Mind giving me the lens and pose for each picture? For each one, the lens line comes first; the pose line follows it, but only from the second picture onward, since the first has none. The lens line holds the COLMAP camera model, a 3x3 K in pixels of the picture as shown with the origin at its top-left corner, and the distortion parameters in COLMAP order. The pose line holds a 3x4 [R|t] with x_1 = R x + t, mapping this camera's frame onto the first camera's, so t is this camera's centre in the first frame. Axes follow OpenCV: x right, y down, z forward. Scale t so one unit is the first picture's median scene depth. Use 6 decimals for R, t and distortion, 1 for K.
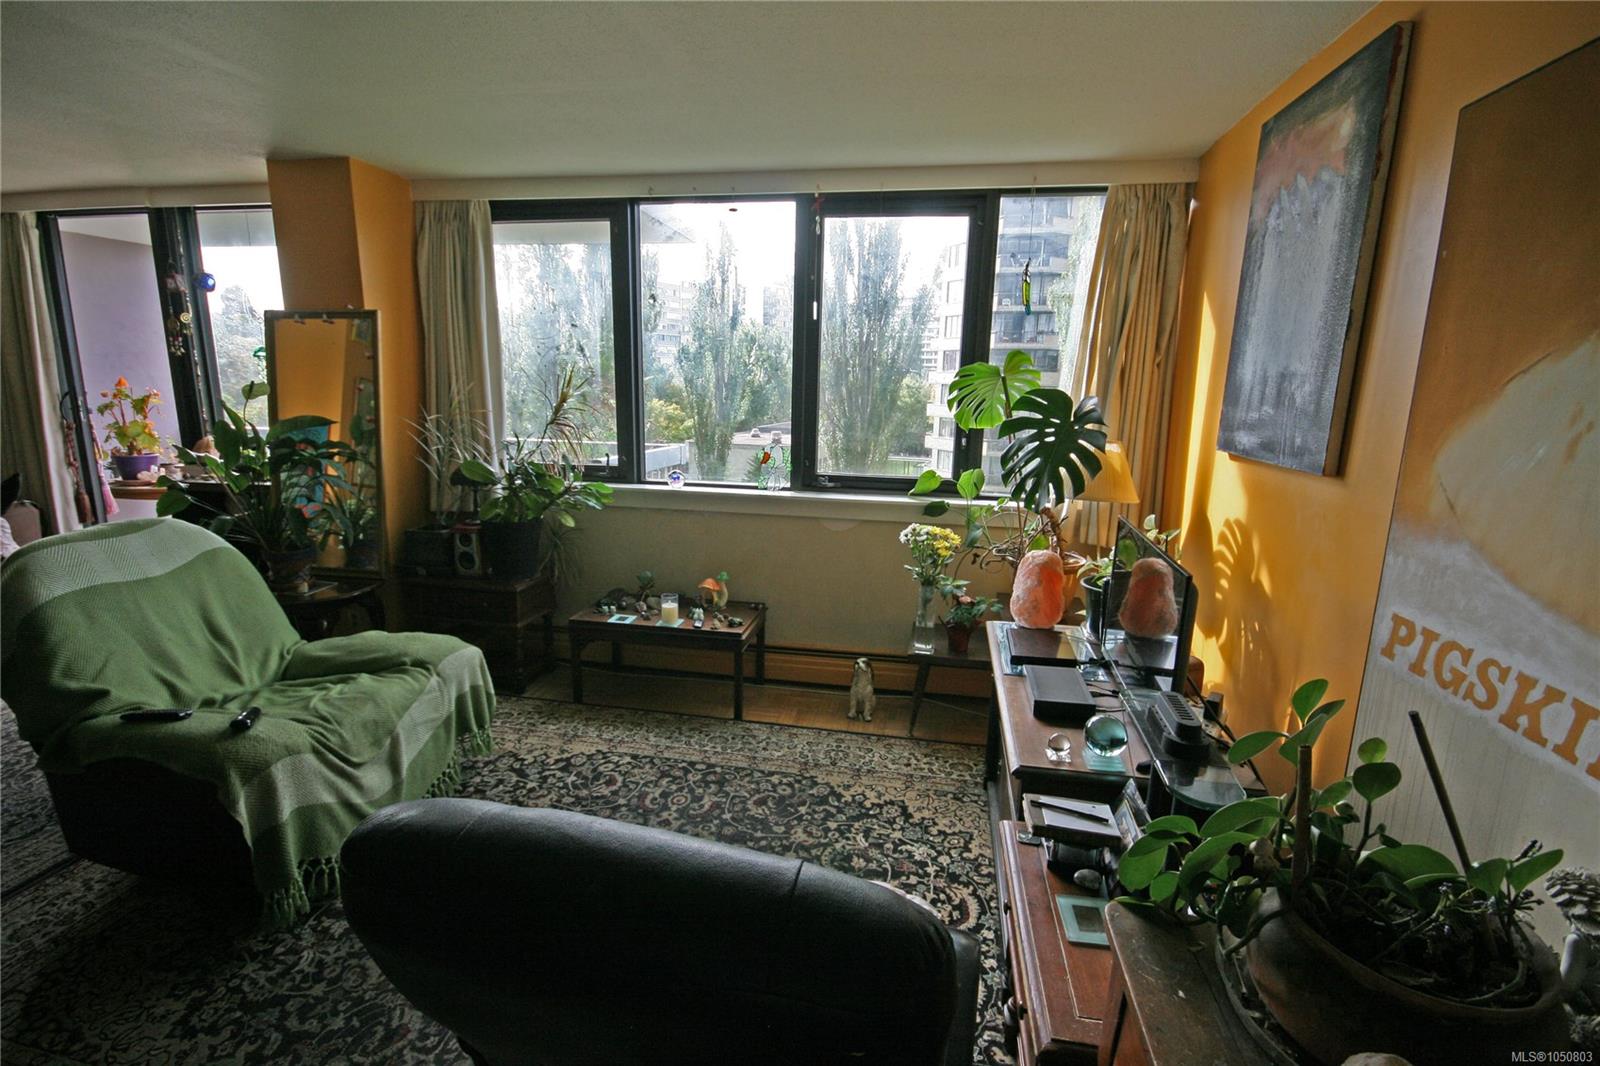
lens RADIAL K [[738.7, 0, 803.5], [0, 738.7, 546.4], [0, 0, 1]] dist [0.000409, -0.007882]
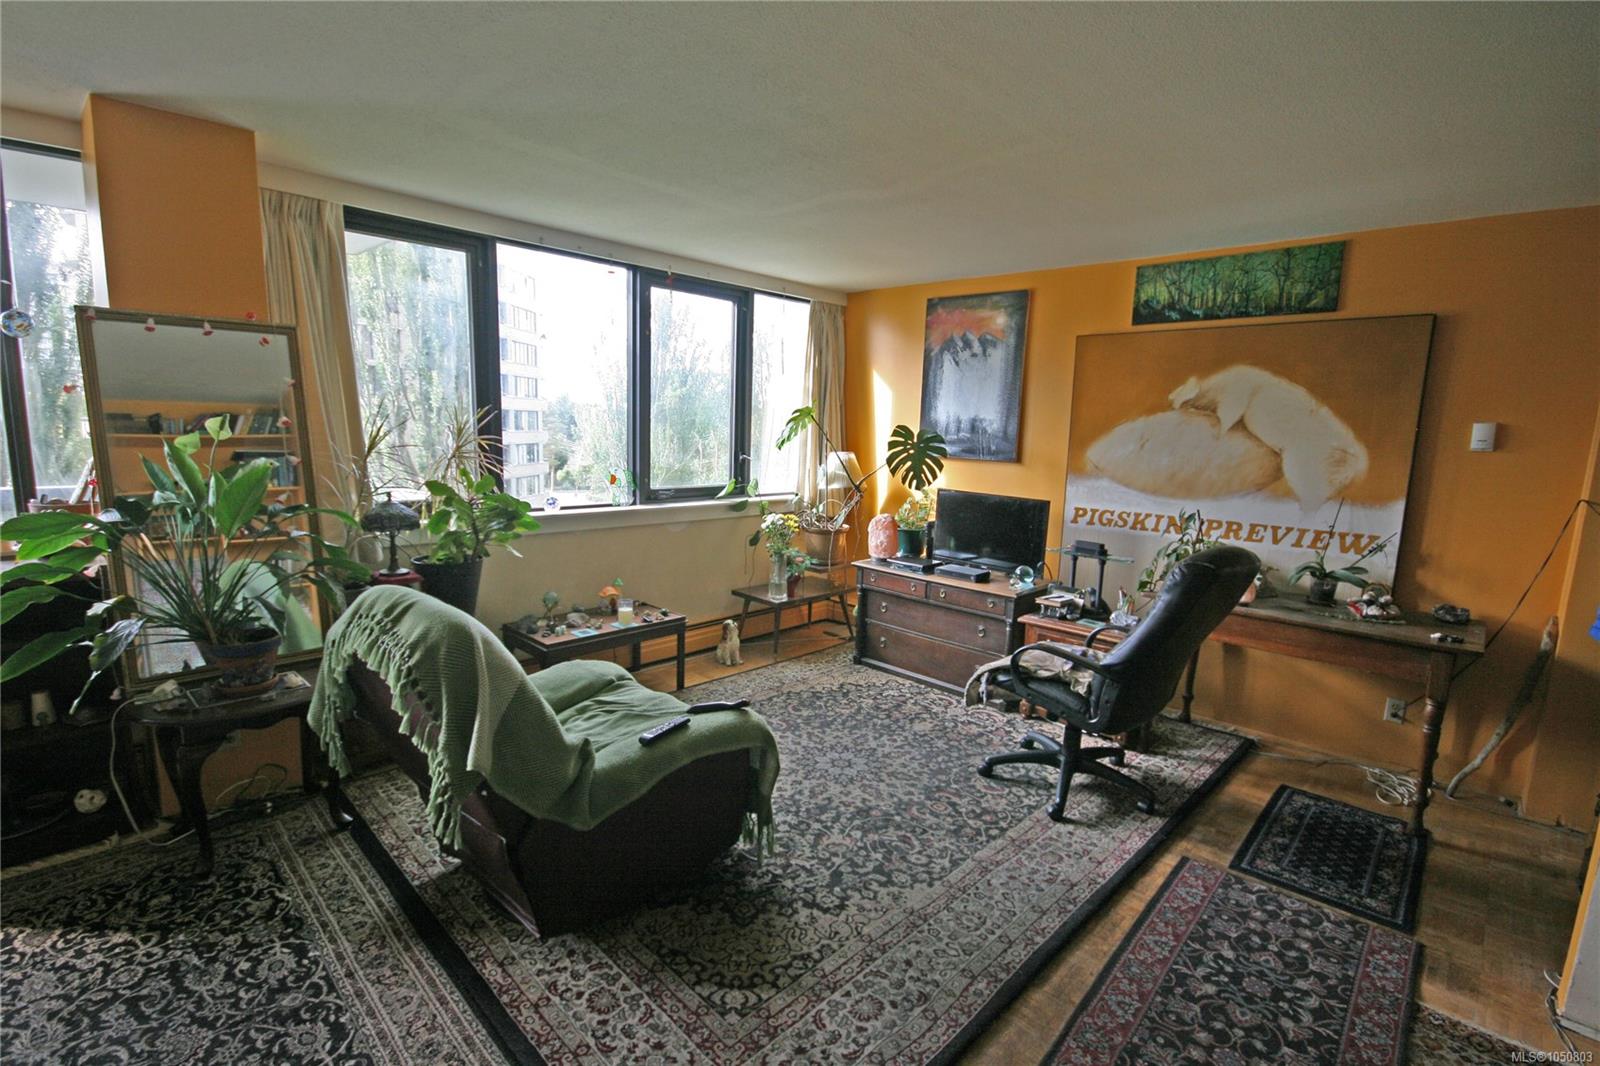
lens RADIAL K [[738.7, 0, 803.5], [0, 738.7, 546.4], [0, 0, 1]] dist [0.000409, -0.007882]
pose [[0.561622, -0.137506, 0.815888, -1.051614], [0.157286, 0.985855, 0.057883, -0.043746], [-0.812307, 0.095819, 0.575306, 0.116192]]
